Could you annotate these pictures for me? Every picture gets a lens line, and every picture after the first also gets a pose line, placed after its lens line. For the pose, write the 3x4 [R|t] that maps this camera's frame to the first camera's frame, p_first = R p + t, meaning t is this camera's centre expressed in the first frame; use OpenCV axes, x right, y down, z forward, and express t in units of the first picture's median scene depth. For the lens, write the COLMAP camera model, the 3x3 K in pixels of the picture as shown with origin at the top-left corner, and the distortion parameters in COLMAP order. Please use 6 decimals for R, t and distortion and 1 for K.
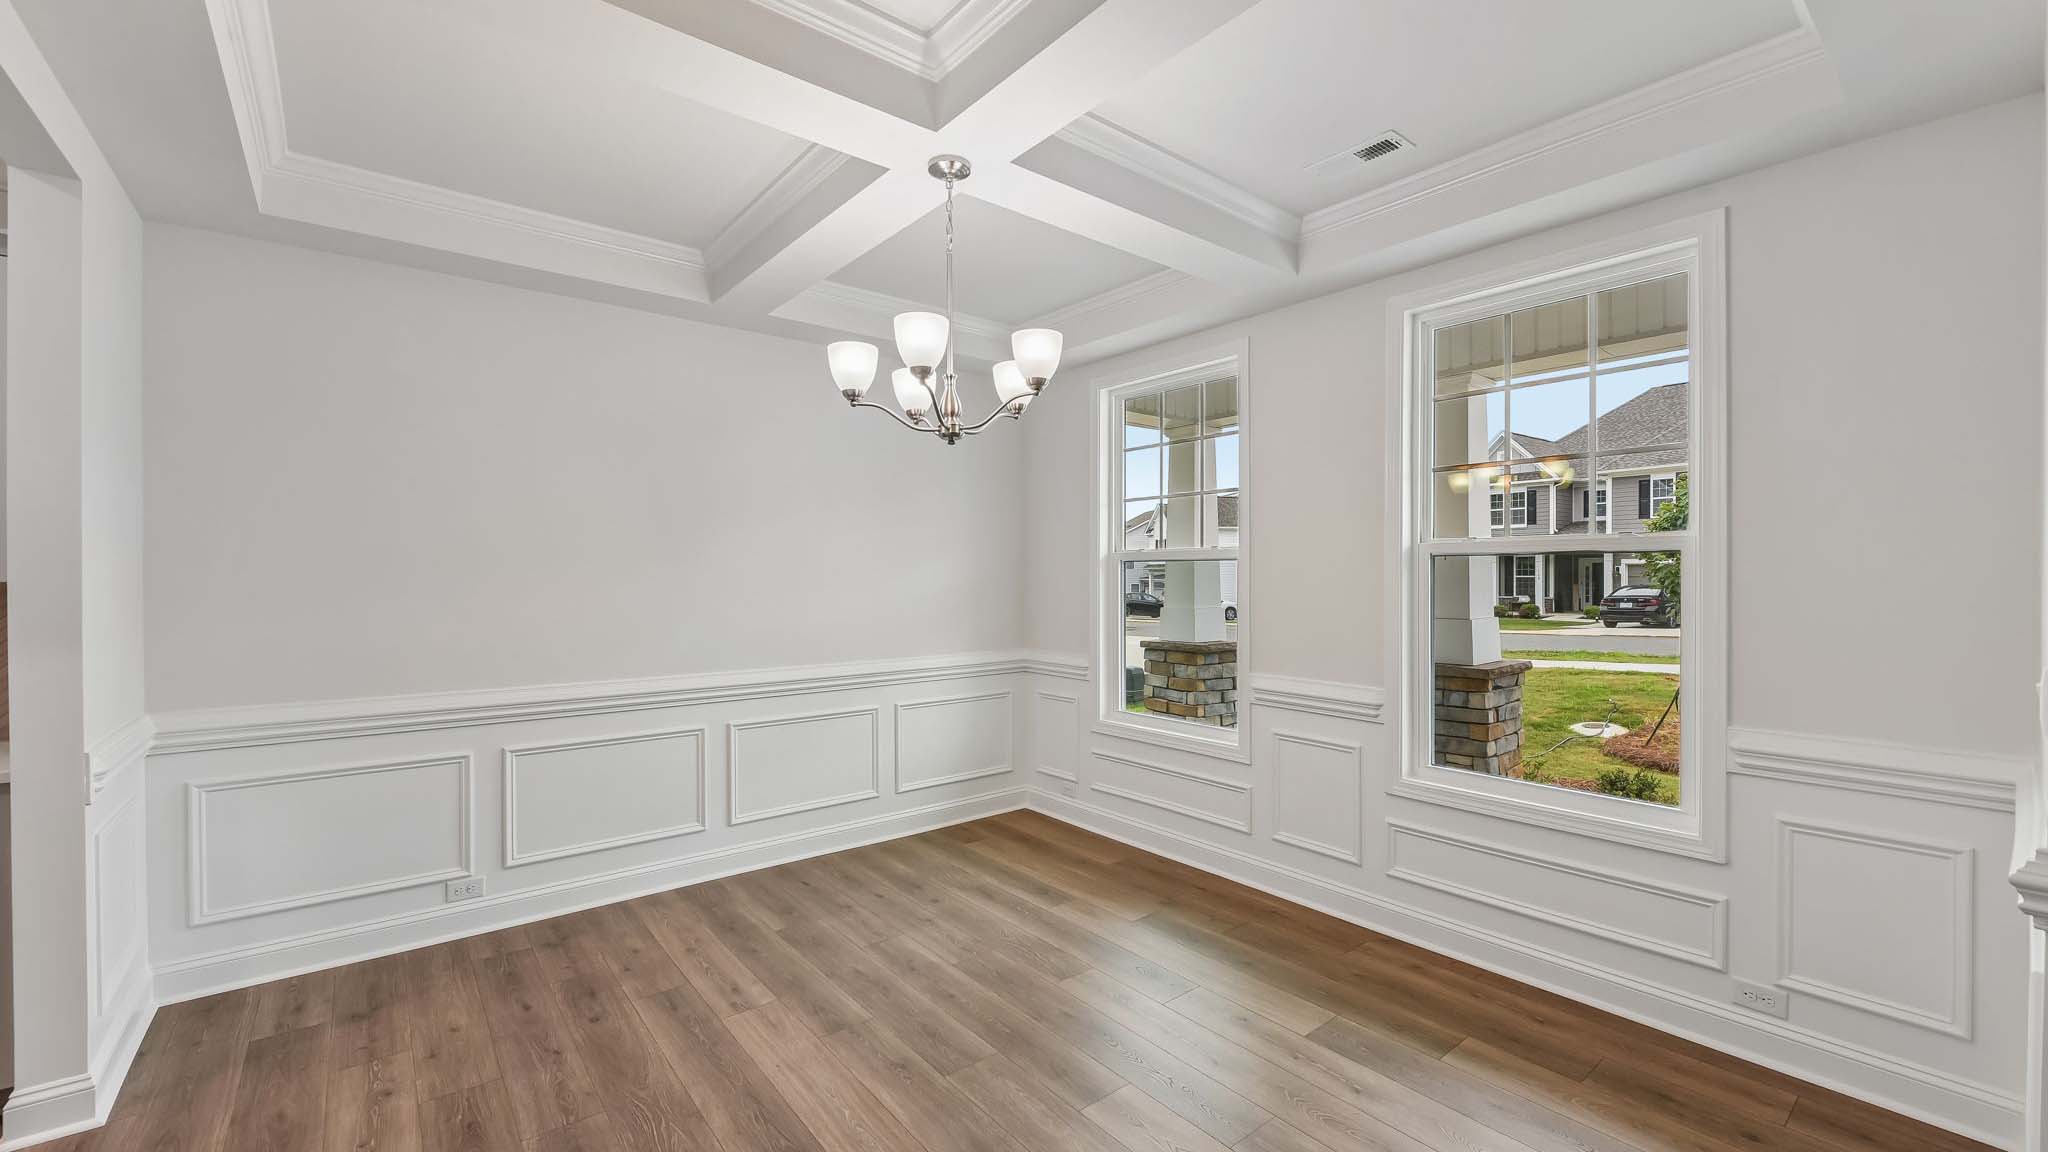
lens RADIAL K [[838.8, 0, 1012.5], [0, 838.8, 568.8], [0, 0, 1]] dist [0.010970, -0.000297]
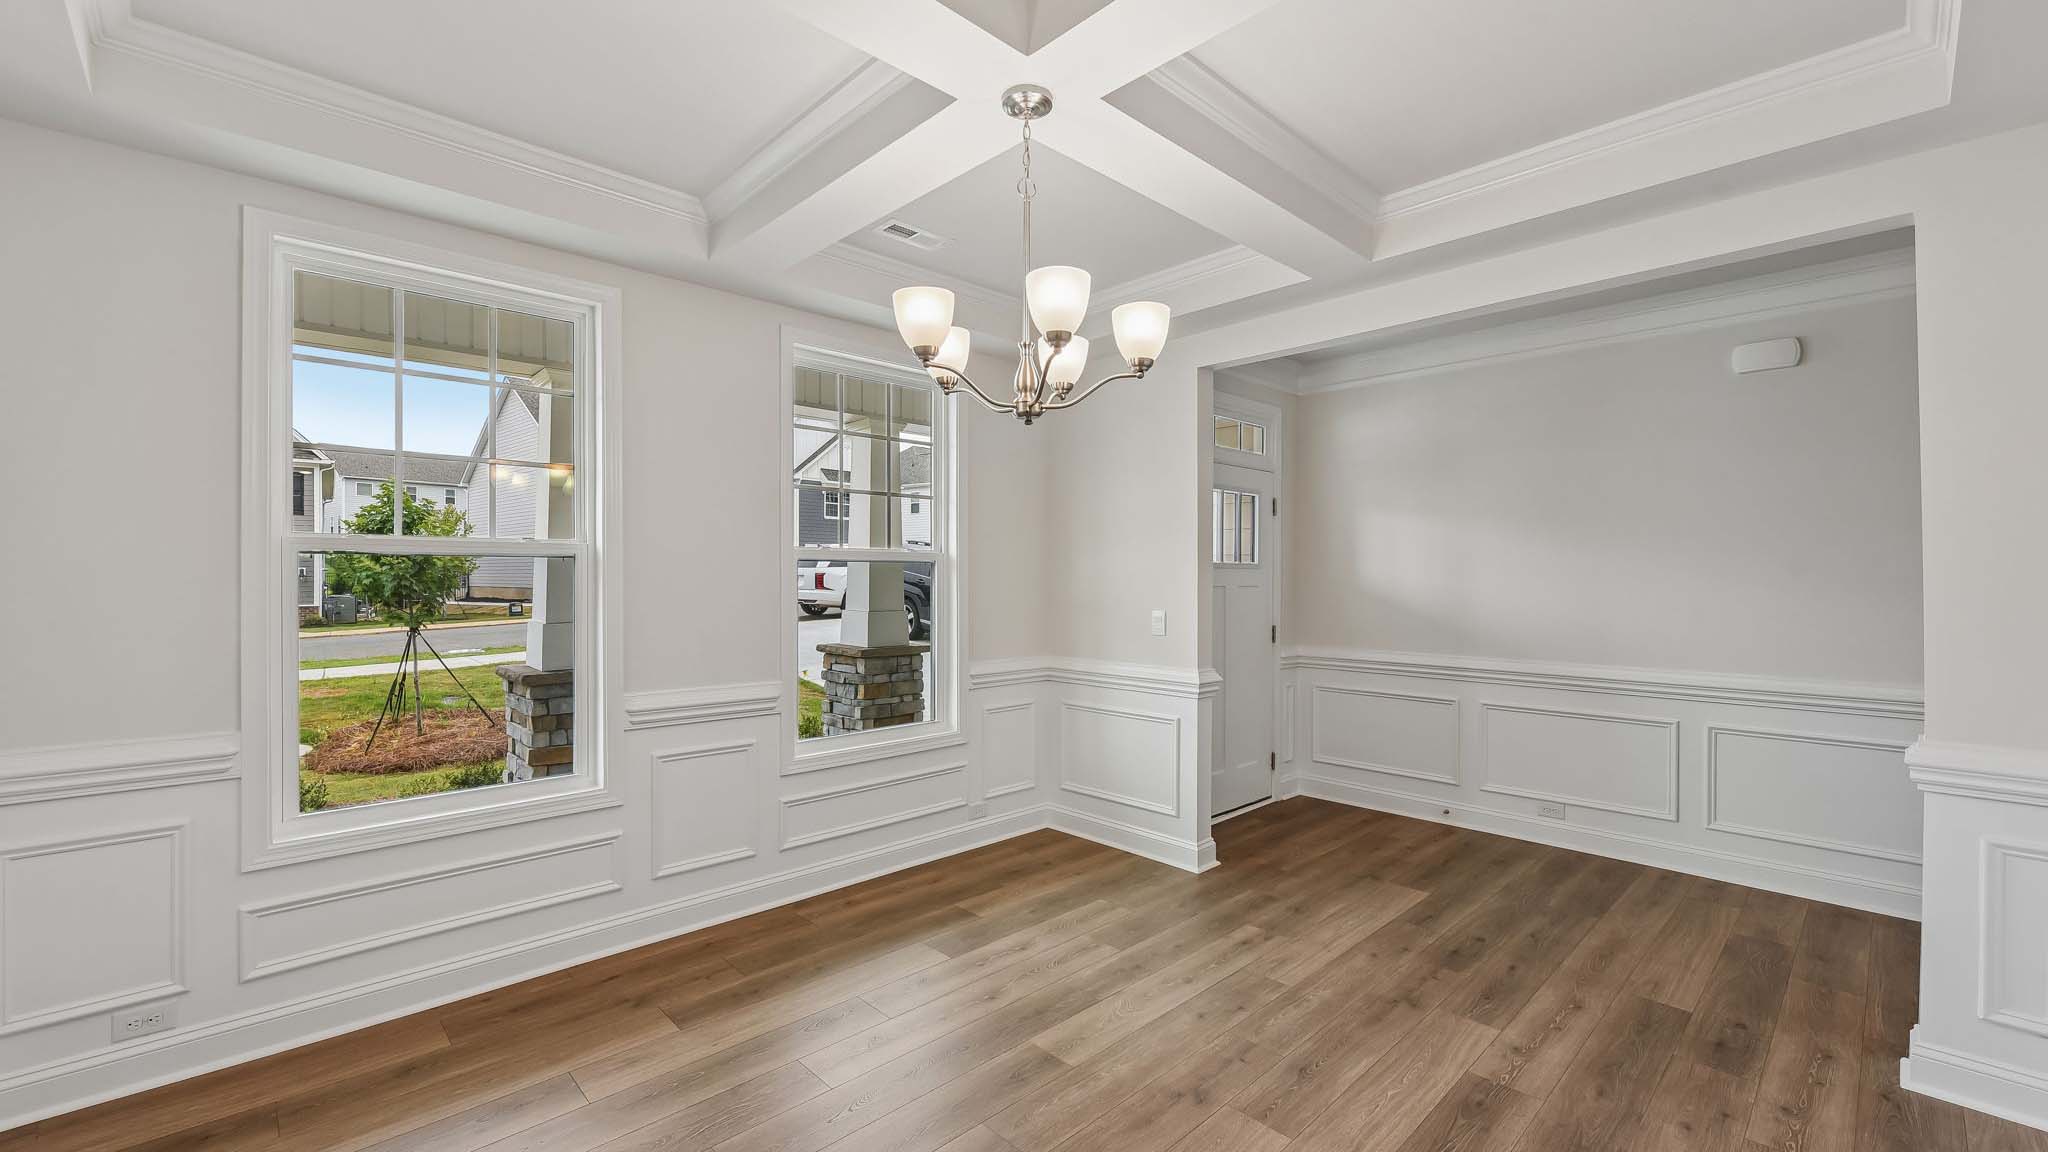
lens RADIAL K [[822.1, 0, 994.4], [0, 822.1, 584.2], [0, 0, 1]] dist [-0.000999, 0.000518]
pose [[-0.076712, -0.009532, 0.997008, -0.641529], [-0.011459, 0.999897, 0.008678, -0.000061], [-0.996987, -0.010759, -0.076813, 0.793656]]
